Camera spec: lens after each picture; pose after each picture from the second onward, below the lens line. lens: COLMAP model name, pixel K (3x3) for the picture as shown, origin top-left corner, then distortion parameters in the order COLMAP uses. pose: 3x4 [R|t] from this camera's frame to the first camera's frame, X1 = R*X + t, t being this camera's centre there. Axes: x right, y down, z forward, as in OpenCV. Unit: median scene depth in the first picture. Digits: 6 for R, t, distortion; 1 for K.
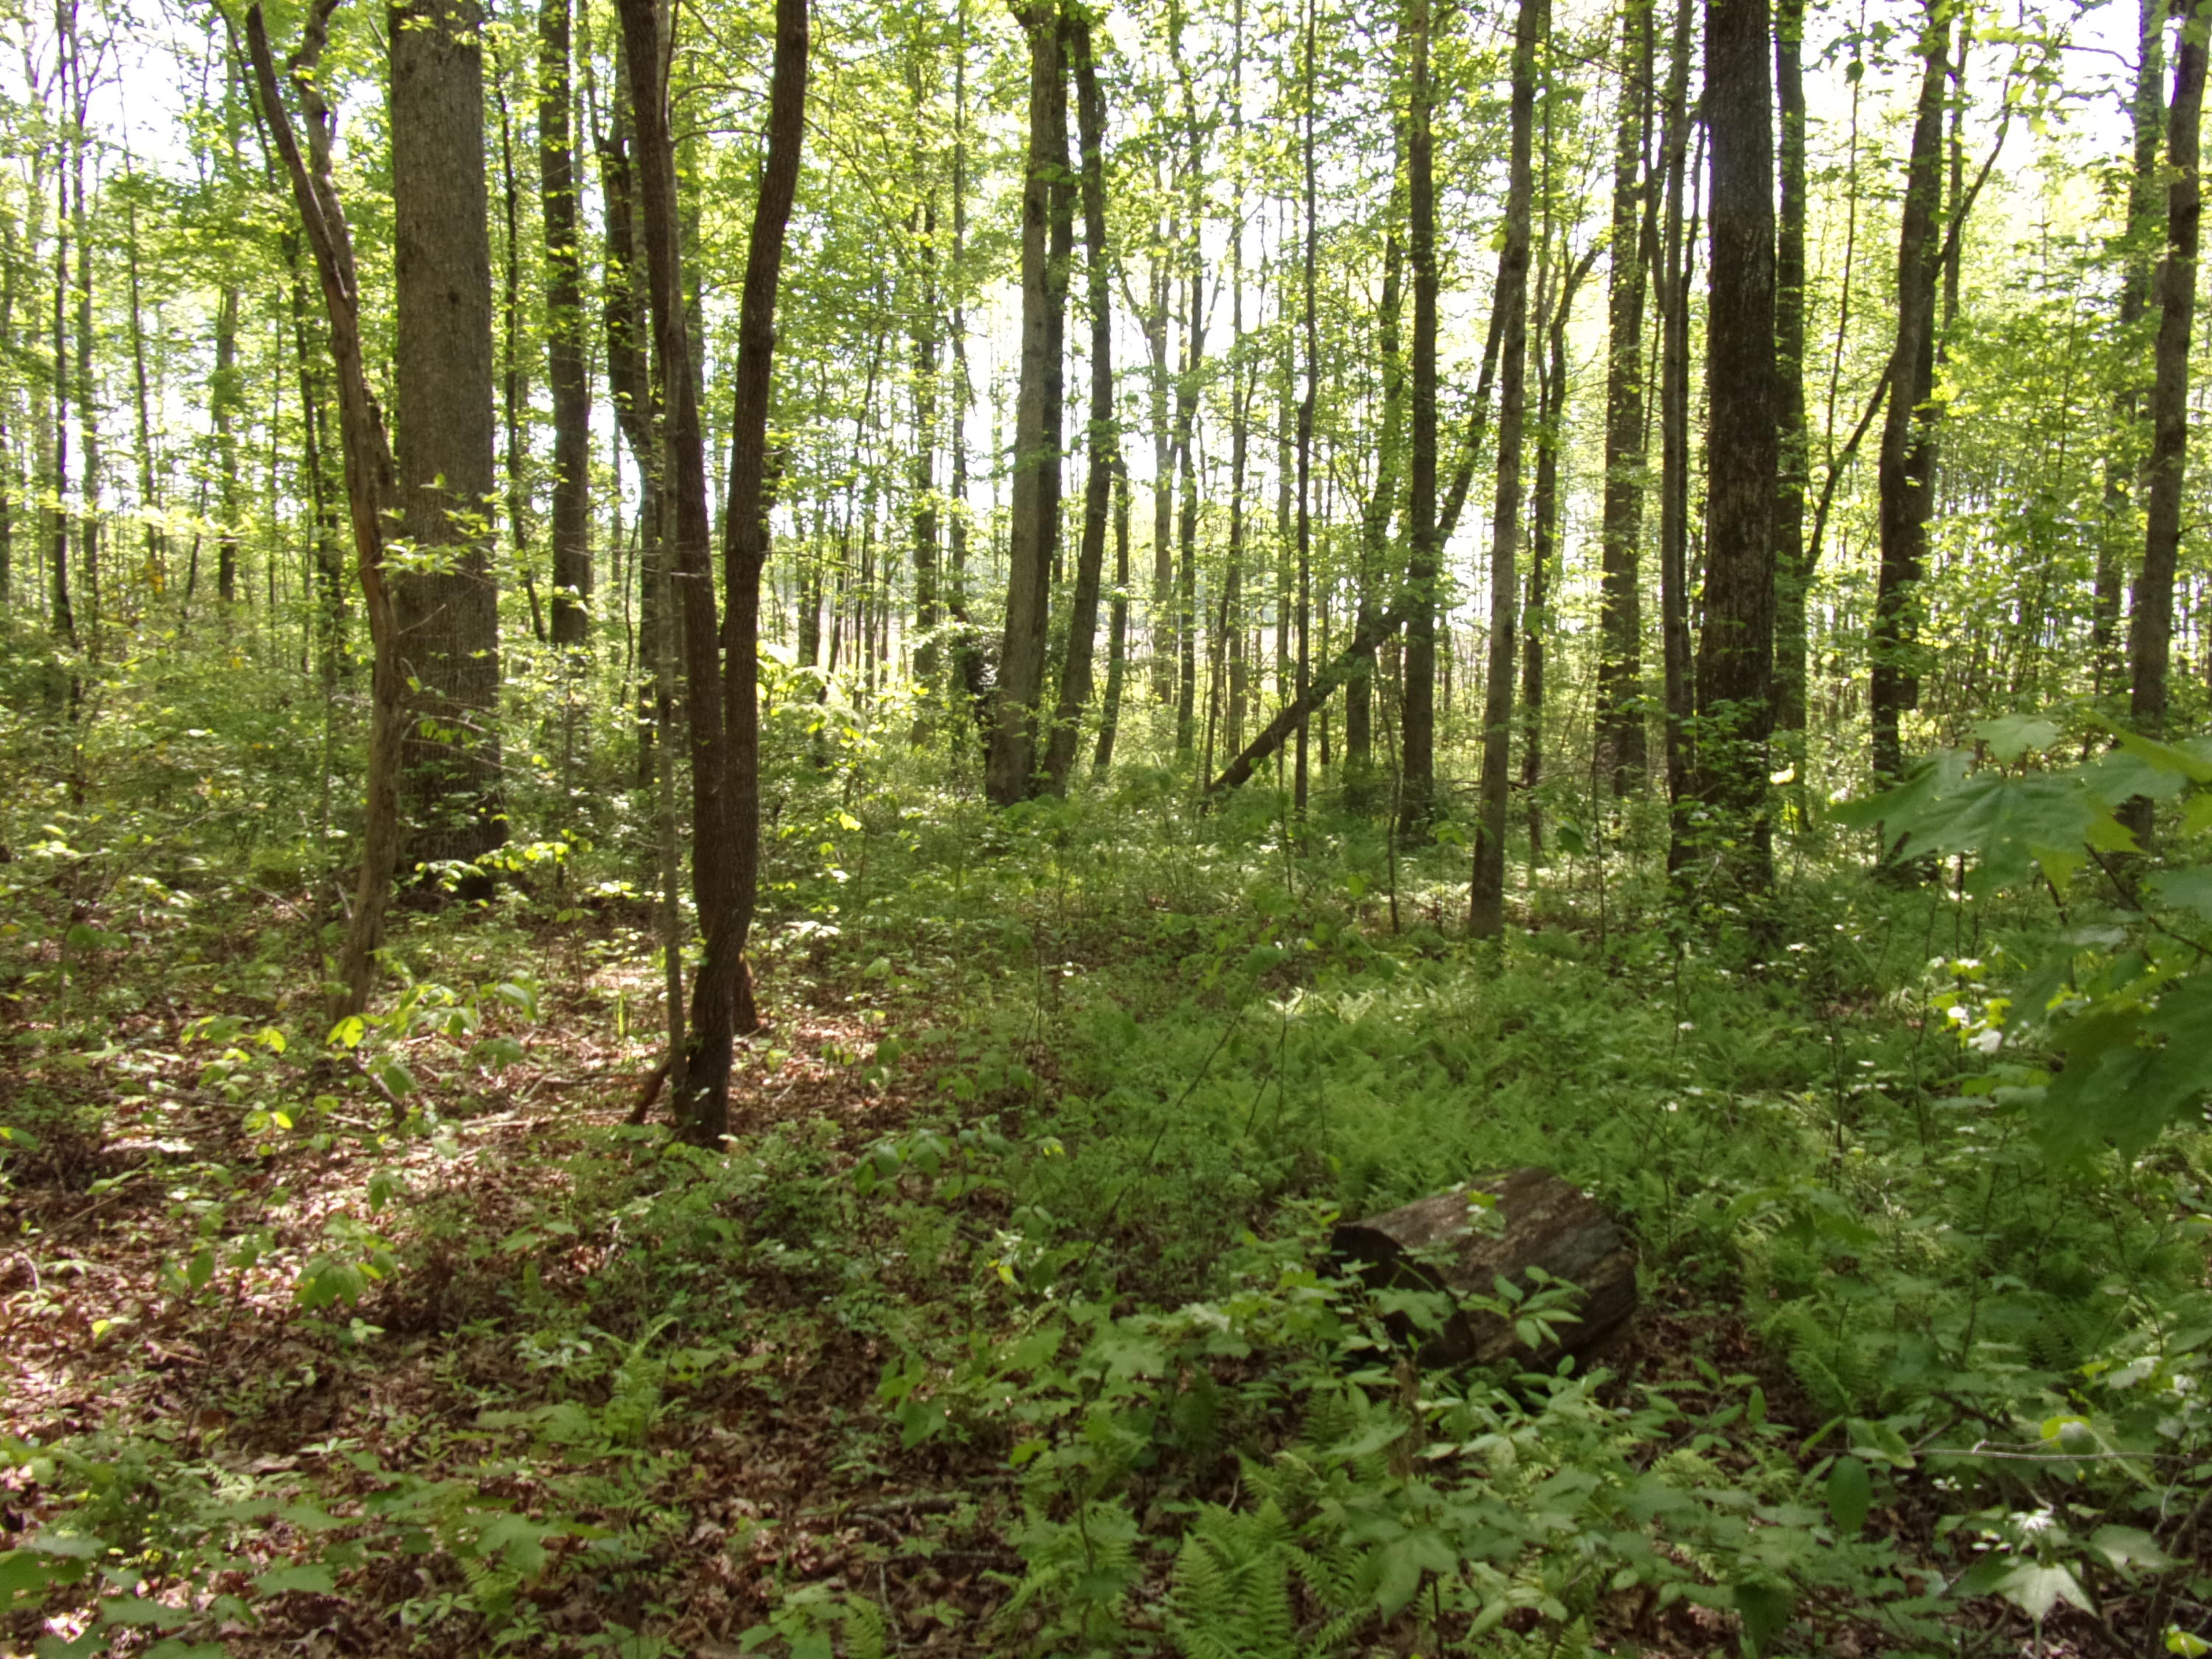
lens RADIAL K [[1651.4, 0, 1104.2], [0, 1651.4, 836.3], [0, 0, 1]] dist [0.002542, 0.001799]
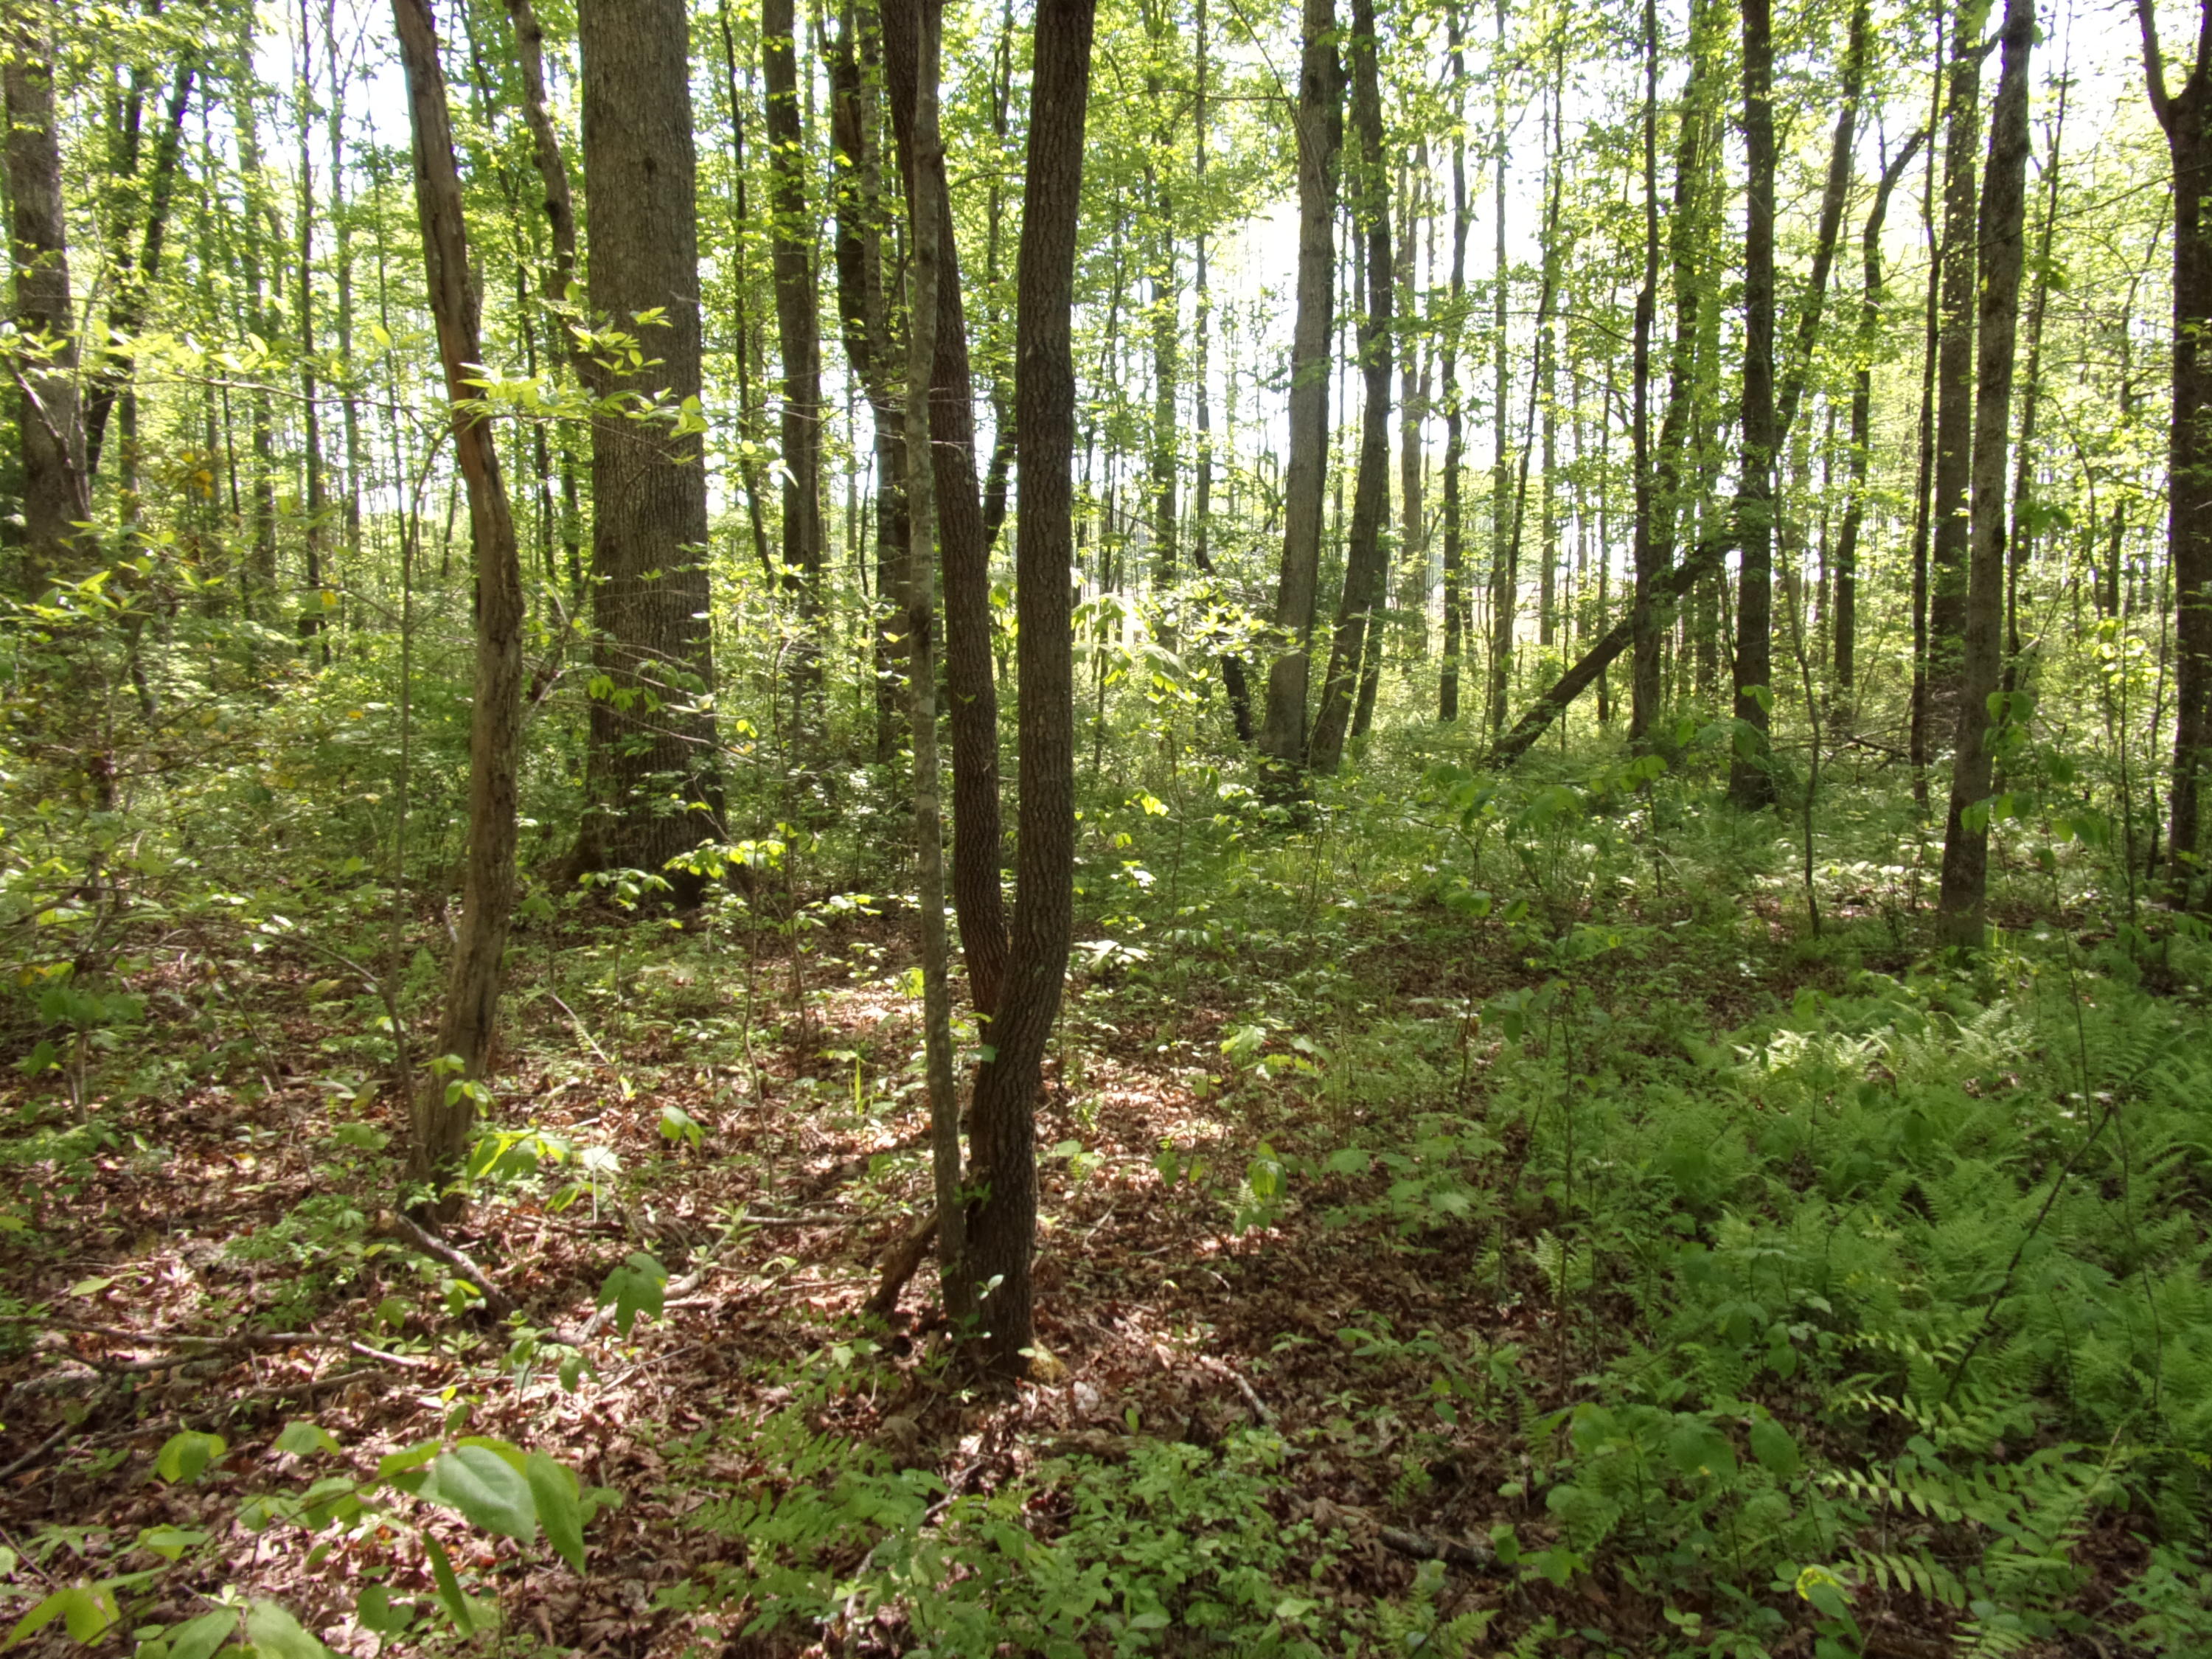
lens RADIAL K [[1547.1, 0, 1106.4], [0, 1547.1, 827.0], [0, 0, 1]] dist [-0.003292, -0.001254]
pose [[0.991732, -0.009359, -0.127983, -0.087033], [0.011592, 0.999793, 0.016712, -0.010599], [0.127800, -0.018058, 0.991636, 0.306962]]
